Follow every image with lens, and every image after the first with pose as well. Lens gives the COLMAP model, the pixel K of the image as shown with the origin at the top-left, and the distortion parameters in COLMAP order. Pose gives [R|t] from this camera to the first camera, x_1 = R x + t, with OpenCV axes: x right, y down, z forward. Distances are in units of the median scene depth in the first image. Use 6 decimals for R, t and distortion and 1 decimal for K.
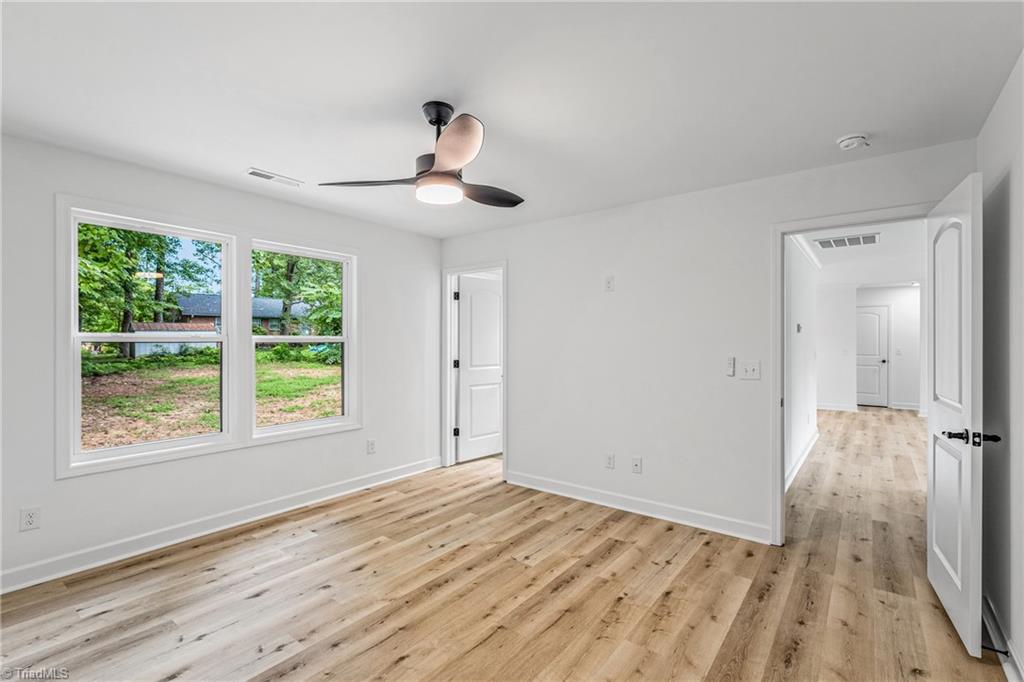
lens RADIAL K [[457.9, 0, 512.0], [0, 457.9, 343.7], [0, 0, 1]] dist [0.002996, 0.000270]
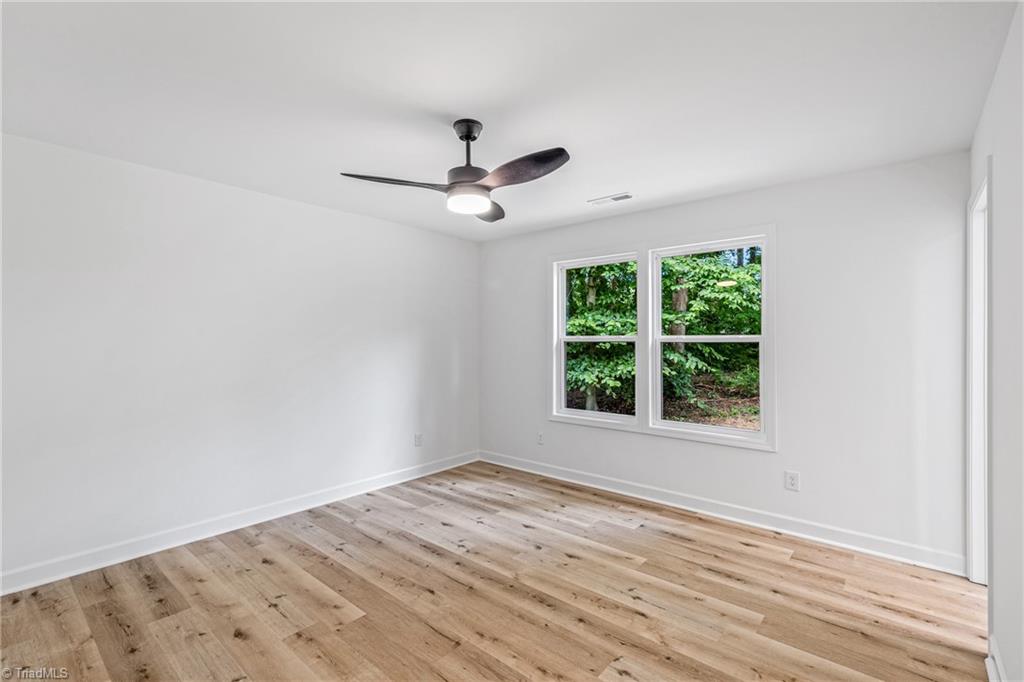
lens RADIAL K [[457.9, 0, 521.6], [0, 457.9, 343.2], [0, 0, 1]] dist [0.002996, 0.000270]
pose [[-0.032680, 0.004119, -0.999457, 0.647074], [-0.005508, 0.999976, 0.004301, -0.002937], [0.999451, 0.005646, -0.032657, 0.822844]]
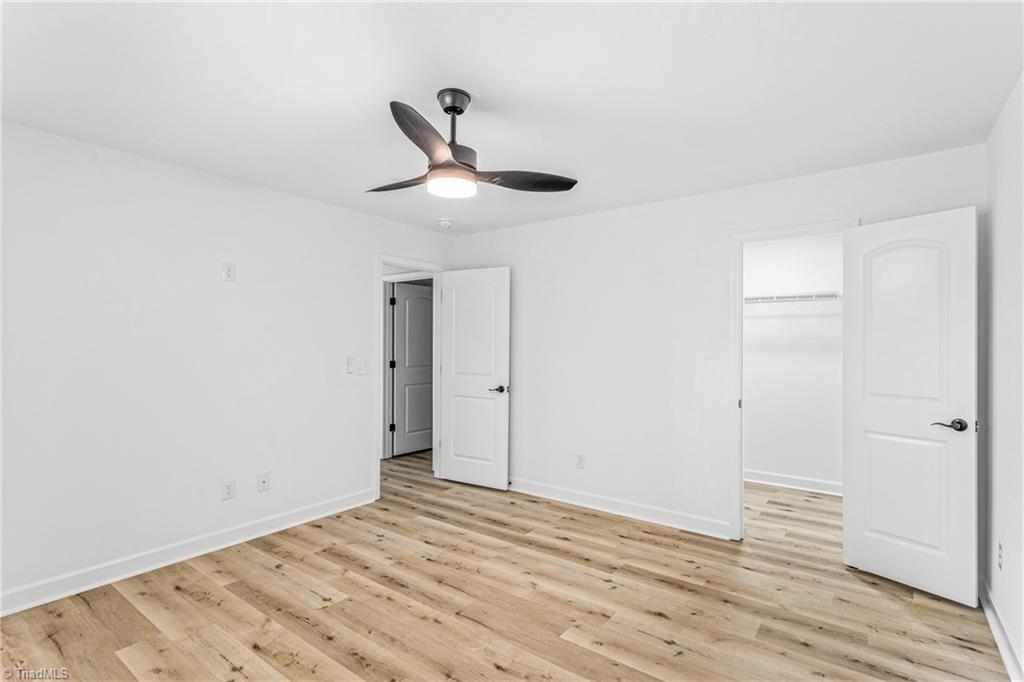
lens RADIAL K [[498.0, 0, 512.1], [0, 498.0, 343.3], [0, 0, 1]] dist [0.001266, -0.000912]
pose [[-0.010162, -0.000718, 0.999948, -0.835962], [0.000996, 0.999999, 0.000729, -0.004720], [-0.999948, 0.001003, -0.010162, 0.628822]]
